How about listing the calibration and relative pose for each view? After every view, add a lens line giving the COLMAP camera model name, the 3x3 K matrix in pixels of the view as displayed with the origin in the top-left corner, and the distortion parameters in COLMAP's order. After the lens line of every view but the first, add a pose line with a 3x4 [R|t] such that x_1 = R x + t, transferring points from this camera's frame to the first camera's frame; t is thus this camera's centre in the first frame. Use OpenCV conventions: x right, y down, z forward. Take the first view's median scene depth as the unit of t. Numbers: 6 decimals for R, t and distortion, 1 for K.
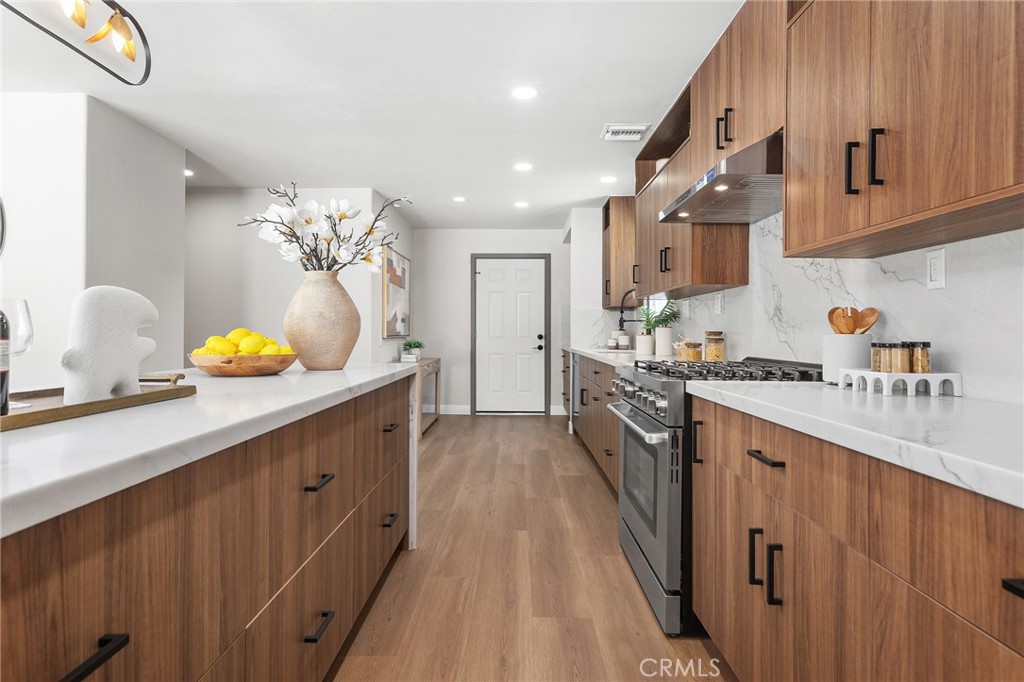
lens RADIAL K [[551.5, 0, 512.0], [0, 551.5, 341.0], [0, 0, 1]] dist [-0.001517, -0.000097]
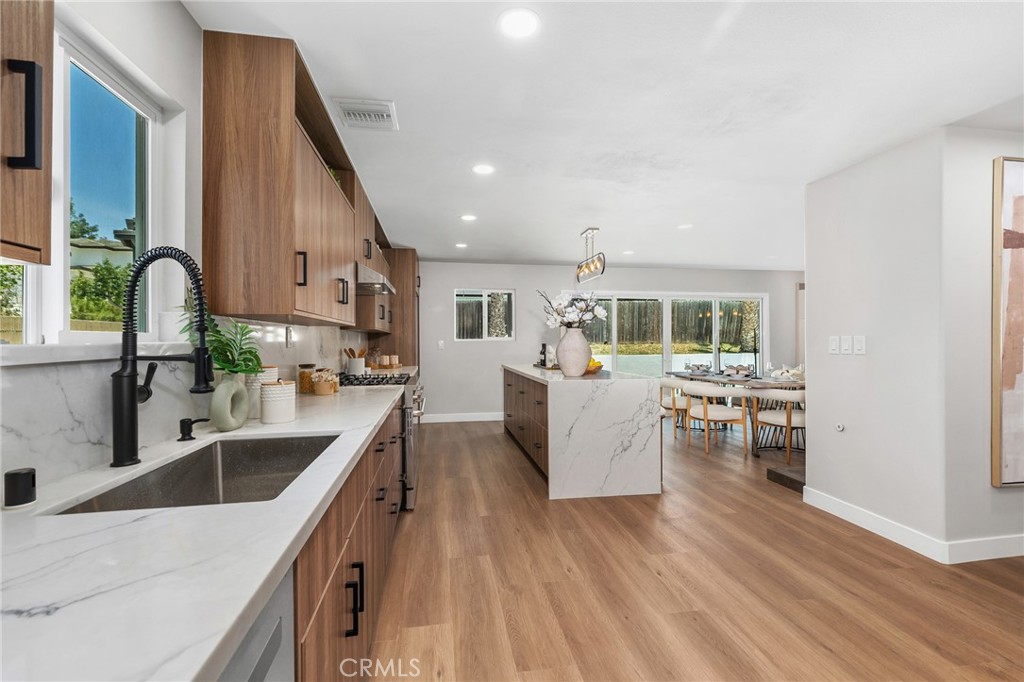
lens RADIAL K [[478.9, 0, 512.0], [0, 478.9, 341.0], [0, 0, 1]] dist [0.001377, 0.000108]
pose [[-0.985765, -0.000195, -0.168128, 0.089639], [-0.002907, 0.999870, 0.015887, -0.052473], [0.168103, 0.016149, -0.985637, 1.321581]]
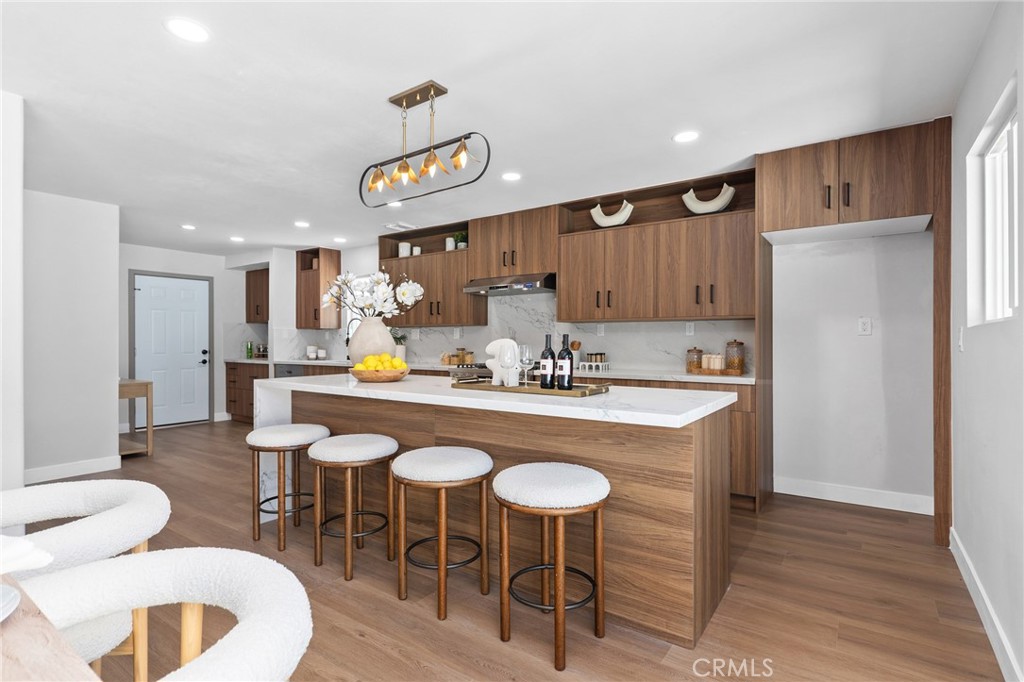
lens RADIAL K [[483.1, 0, 512.0], [0, 483.1, 341.0], [0, 0, 1]] dist [-0.047486, -0.000067]
pose [[0.580275, -0.005413, 0.814403, -0.605410], [0.019304, 0.999788, -0.007109, -0.018110], [-0.814192, 0.019847, 0.580257, -0.067085]]
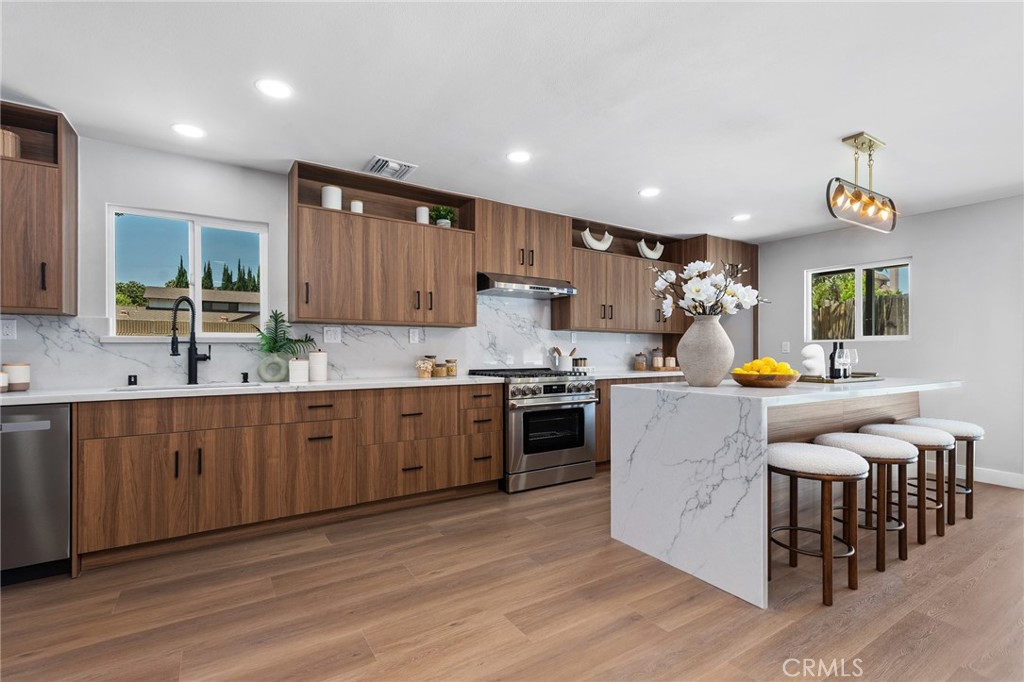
lens RADIAL K [[478.9, 0, 512.0], [0, 478.9, 341.0], [0, 0, 1]] dist [0.001377, 0.000108]
pose [[-0.532823, 0.007510, 0.846194, -0.553339], [0.010018, 0.999947, -0.002566, -0.034277], [-0.846168, 0.007110, -0.532869, 1.005864]]
